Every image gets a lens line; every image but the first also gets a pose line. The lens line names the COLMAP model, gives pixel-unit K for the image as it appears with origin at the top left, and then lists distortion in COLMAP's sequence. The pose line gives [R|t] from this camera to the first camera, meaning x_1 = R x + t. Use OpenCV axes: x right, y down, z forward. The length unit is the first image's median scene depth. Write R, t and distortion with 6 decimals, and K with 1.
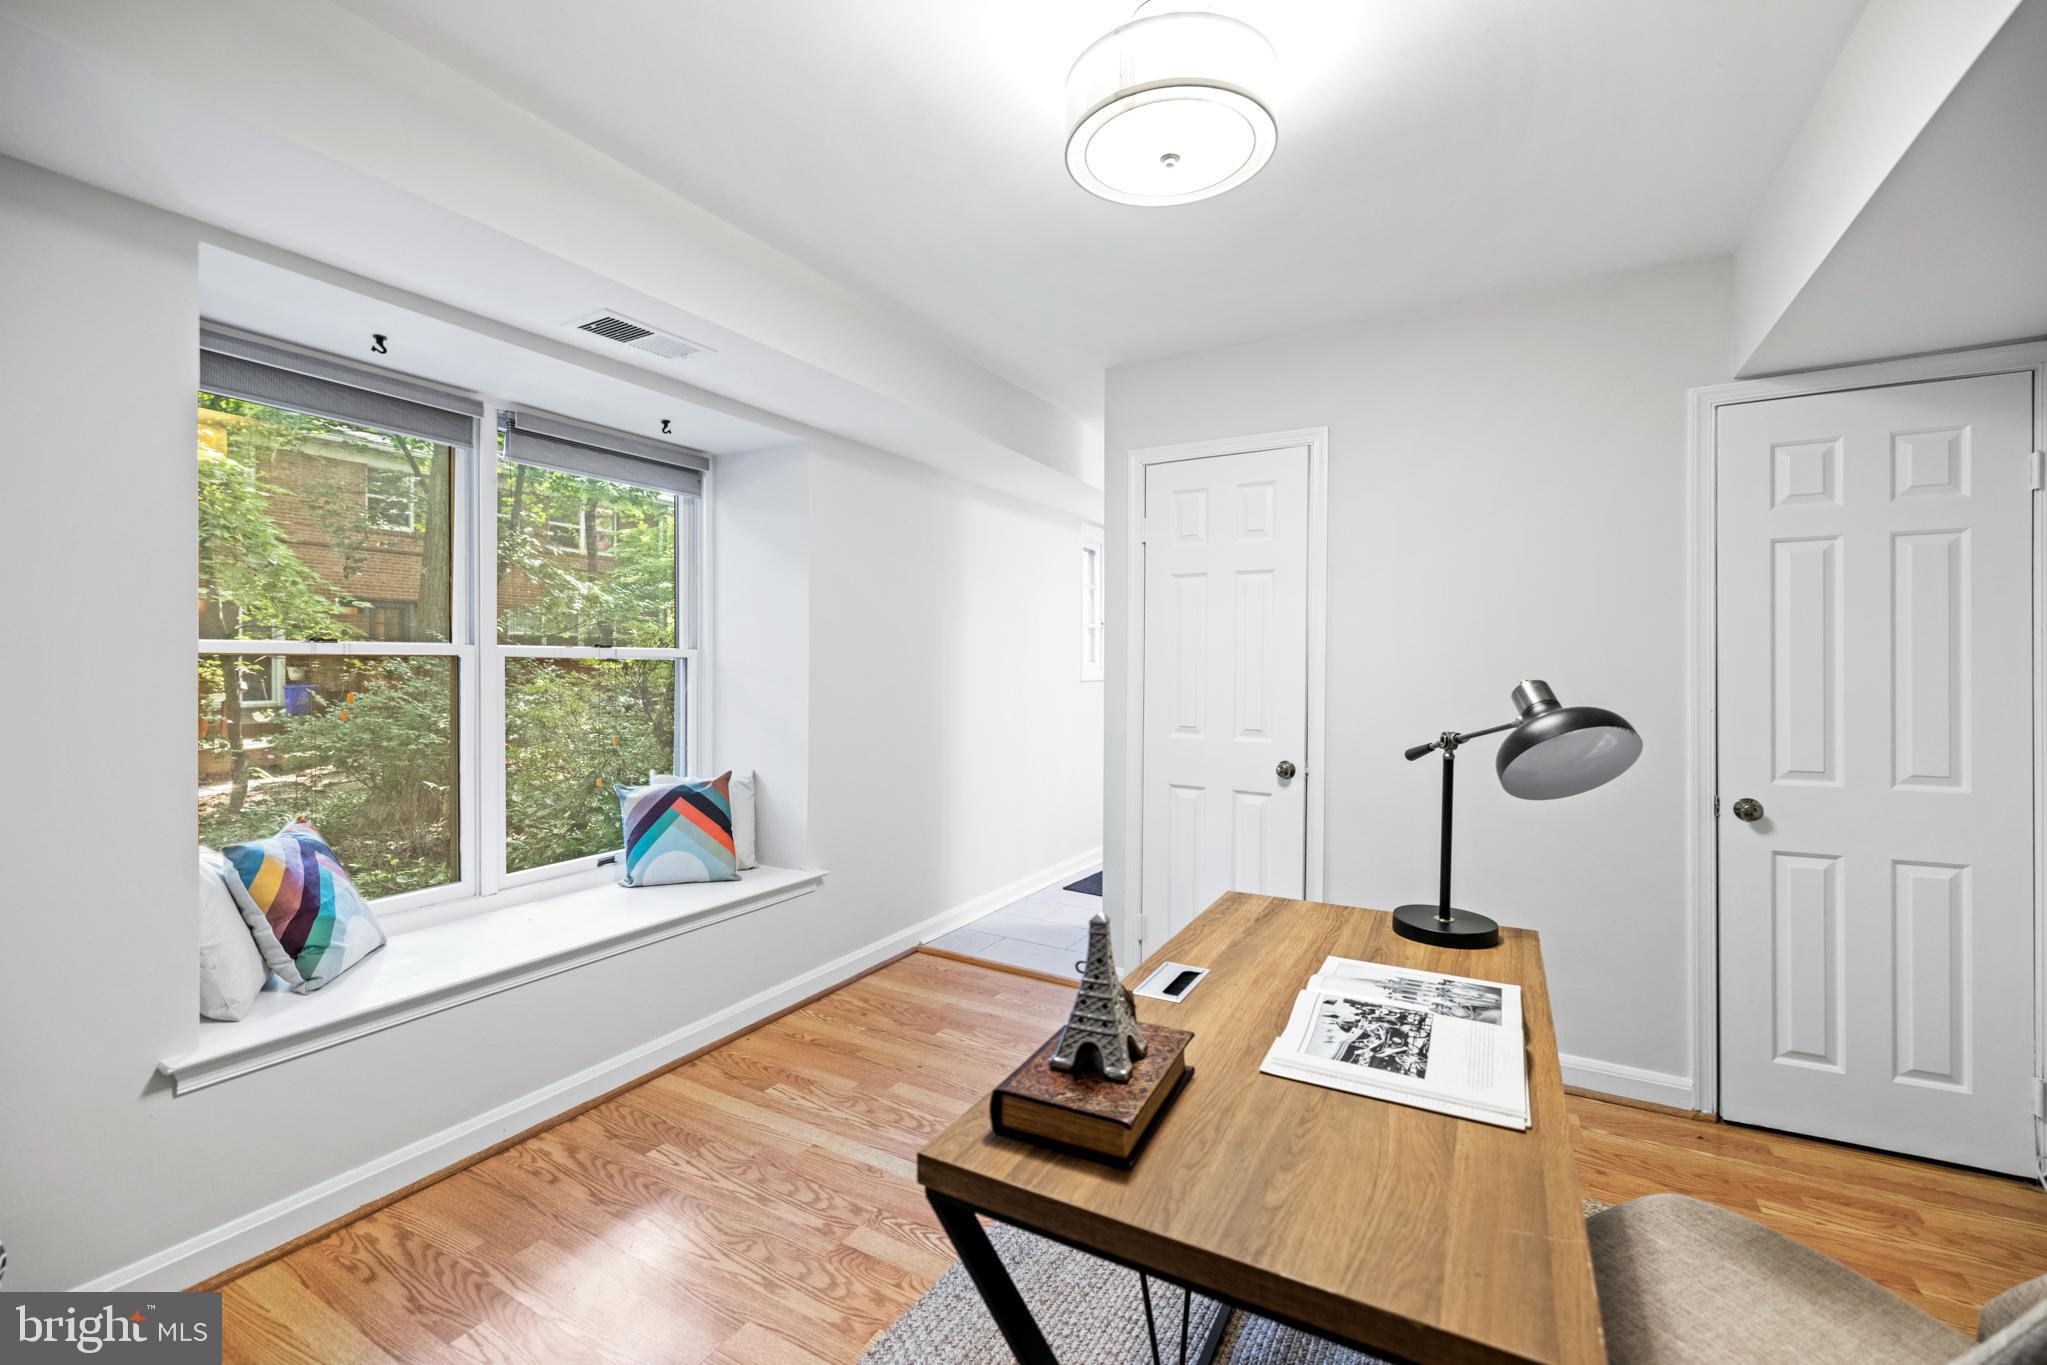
lens RADIAL K [[860.2, 0, 1019.2], [0, 860.2, 678.7], [0, 0, 1]] dist [0.003507, -0.000606]
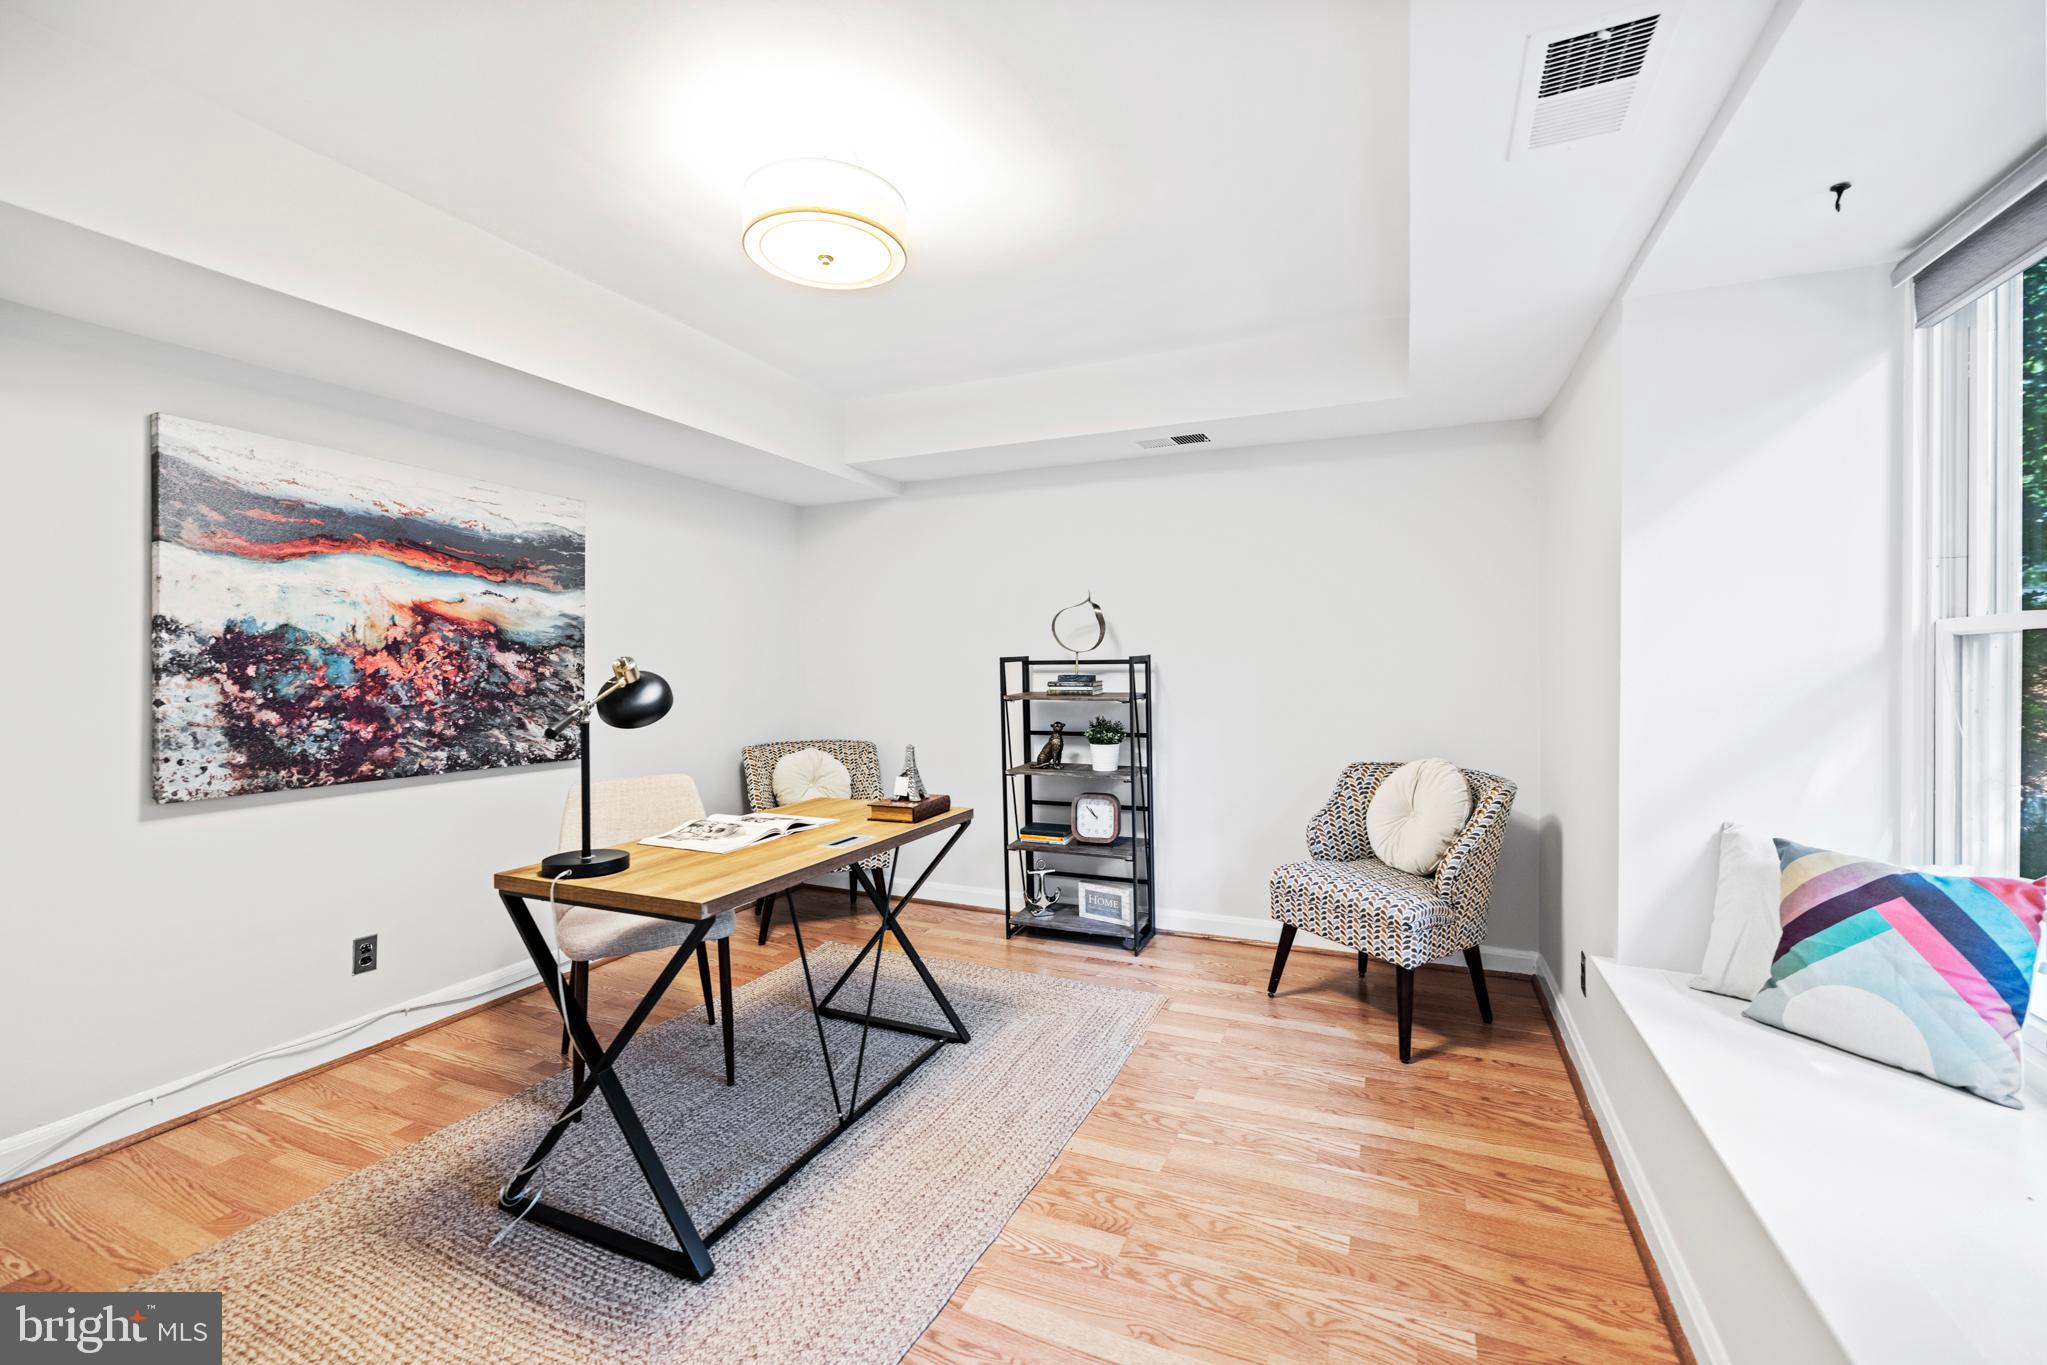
lens RADIAL K [[860.2, 0, 1019.2], [0, 860.2, 678.7], [0, 0, 1]] dist [0.003507, -0.000606]
pose [[-0.995818, 0.006425, -0.091135, 0.000505], [0.004326, 0.999721, 0.023214, -0.005894], [0.091258, 0.022723, -0.995568, 1.851367]]
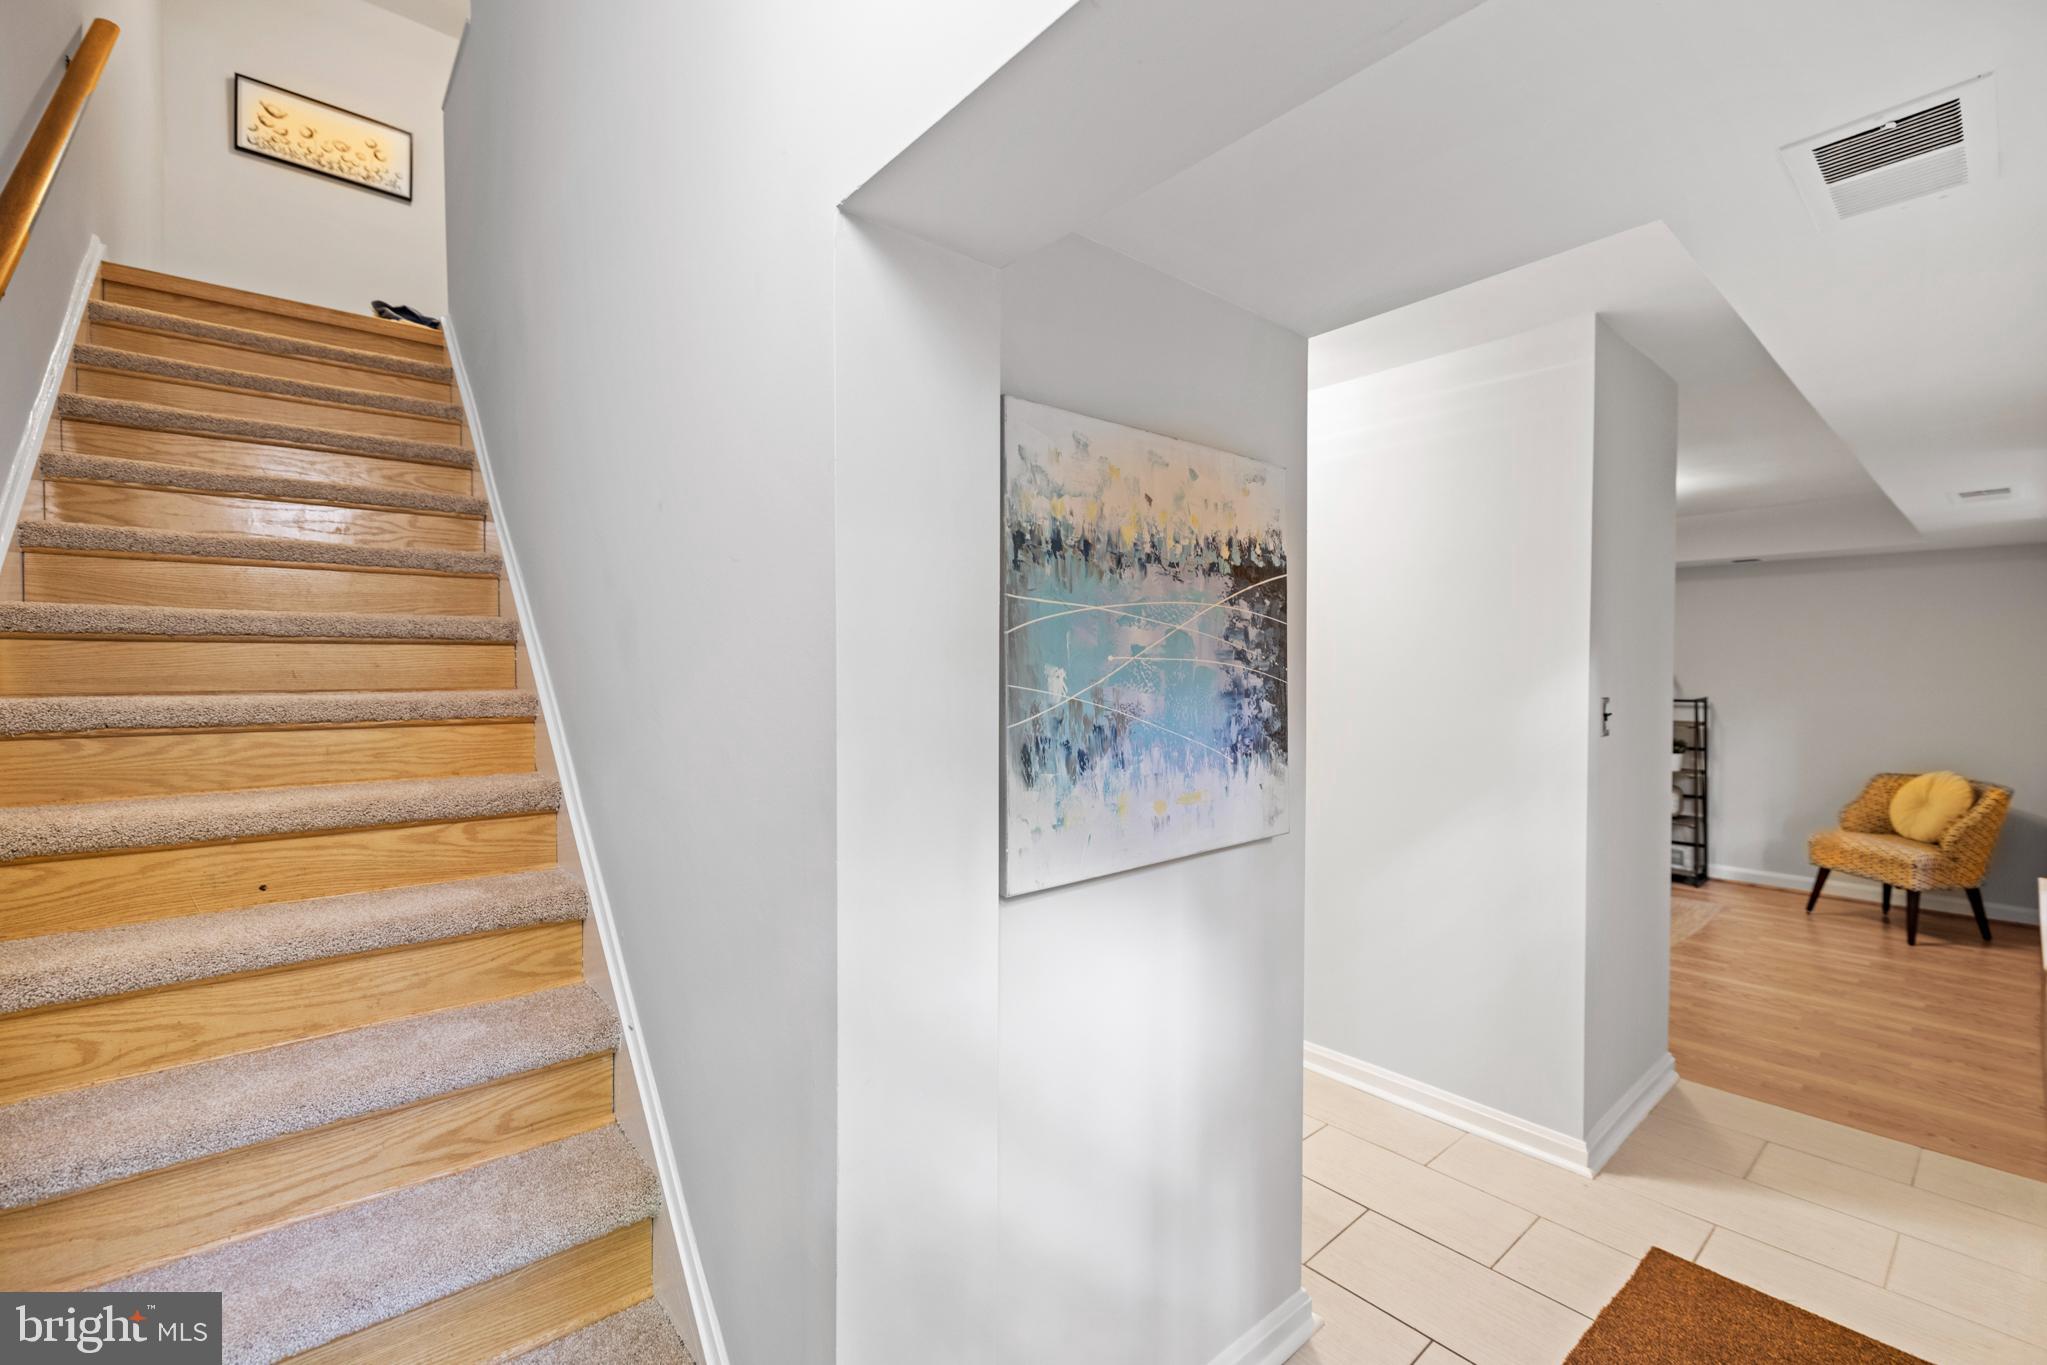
lens RADIAL K [[867.2, 0, 1023.5], [0, 867.2, 682.5], [0, 0, 1]] dist [-0.000032, 0.000046]
pose [[-0.939879, -0.005540, 0.341464, 0.718537], [0.000617, 0.999839, 0.017920, -0.116587], [-0.341508, 0.017053, -0.939724, 3.545787]]
